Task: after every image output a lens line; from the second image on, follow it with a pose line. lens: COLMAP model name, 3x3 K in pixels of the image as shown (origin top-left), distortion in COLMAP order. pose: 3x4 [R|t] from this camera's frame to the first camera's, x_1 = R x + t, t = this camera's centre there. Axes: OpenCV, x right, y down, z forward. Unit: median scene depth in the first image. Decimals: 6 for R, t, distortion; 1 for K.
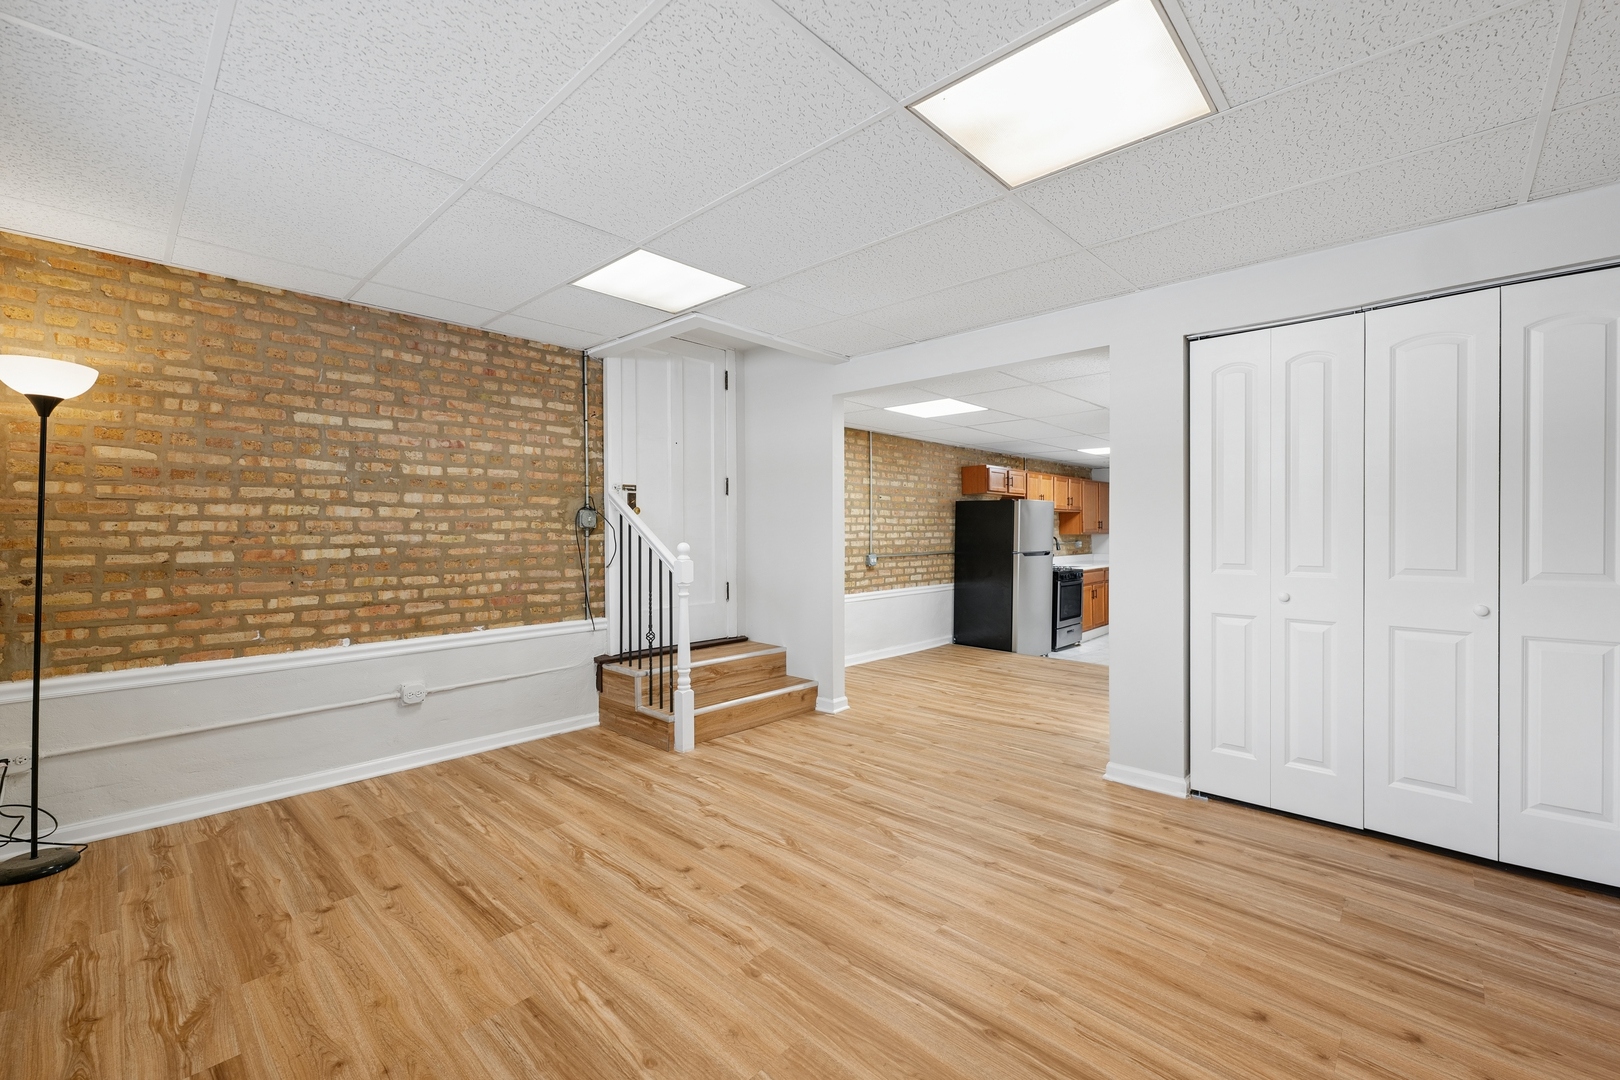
lens RADIAL K [[668.8, 0, 815.0], [0, 668.8, 530.4], [0, 0, 1]] dist [0.000810, 0.000060]
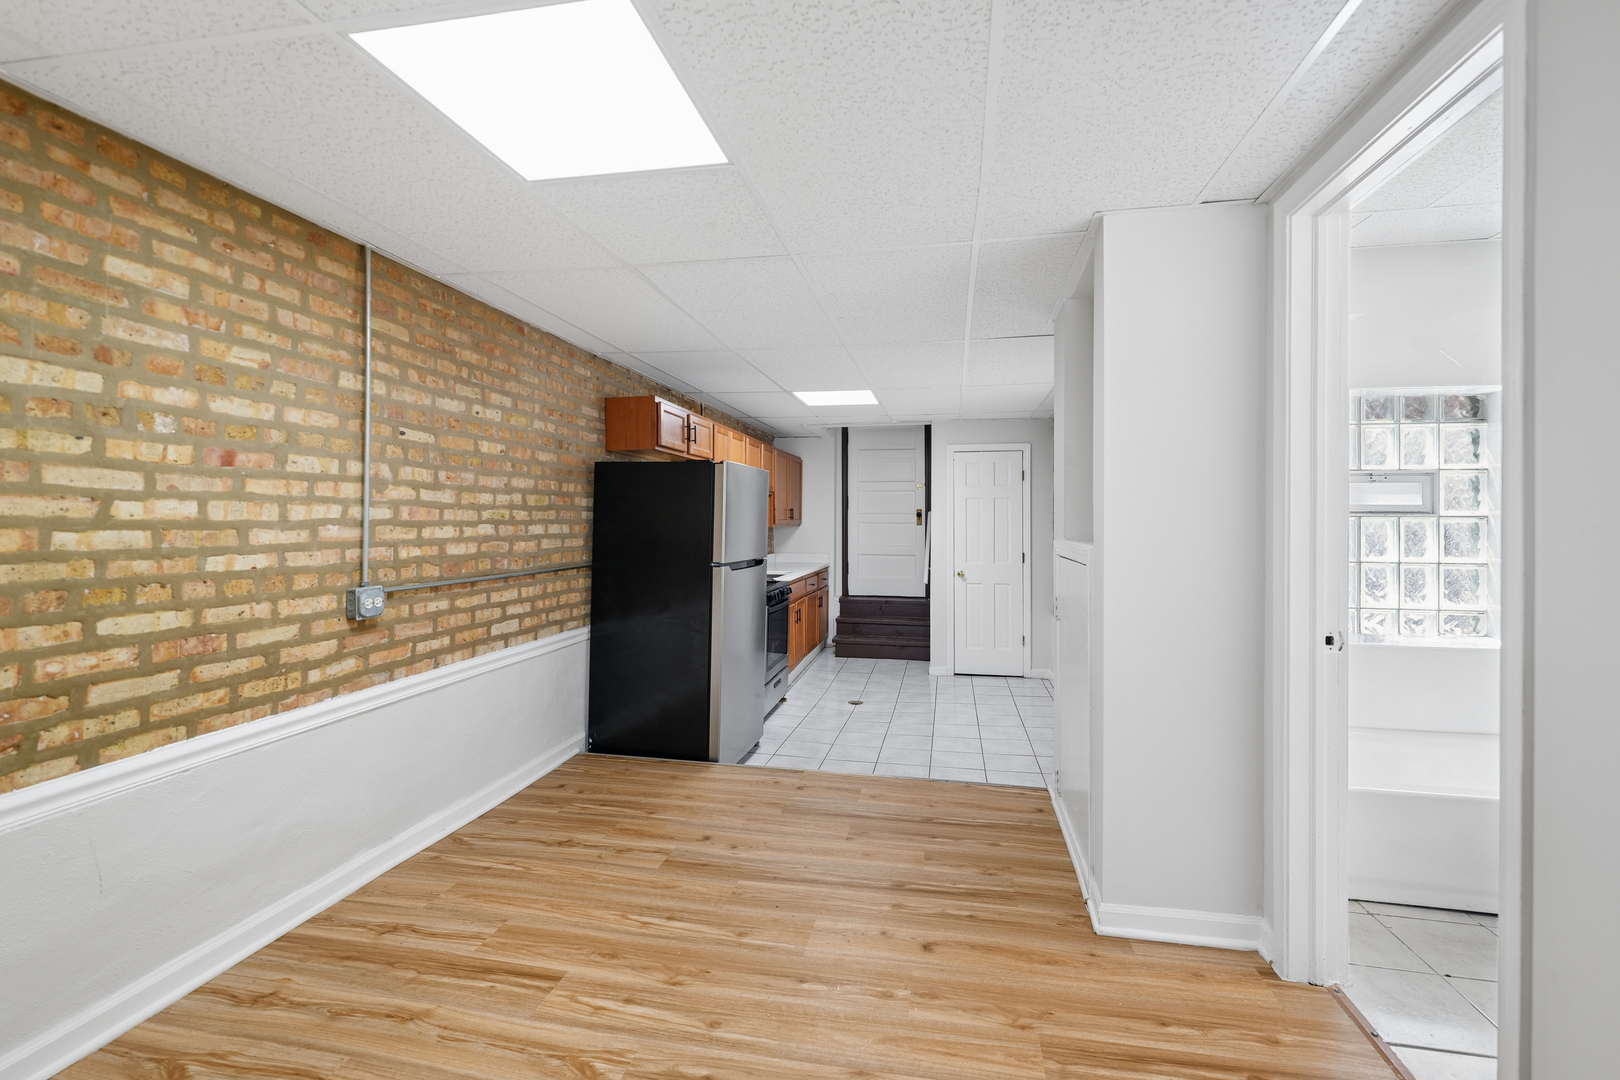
lens RADIAL K [[688.8, 0, 830.4], [0, 688.8, 514.0], [0, 0, 1]] dist [0.000661, 0.000135]
pose [[0.839235, 0.008920, 0.543696, 0.091837], [-0.003728, 0.999936, -0.010650, -0.000035], [-0.543757, 0.006911, 0.839214, 0.550856]]
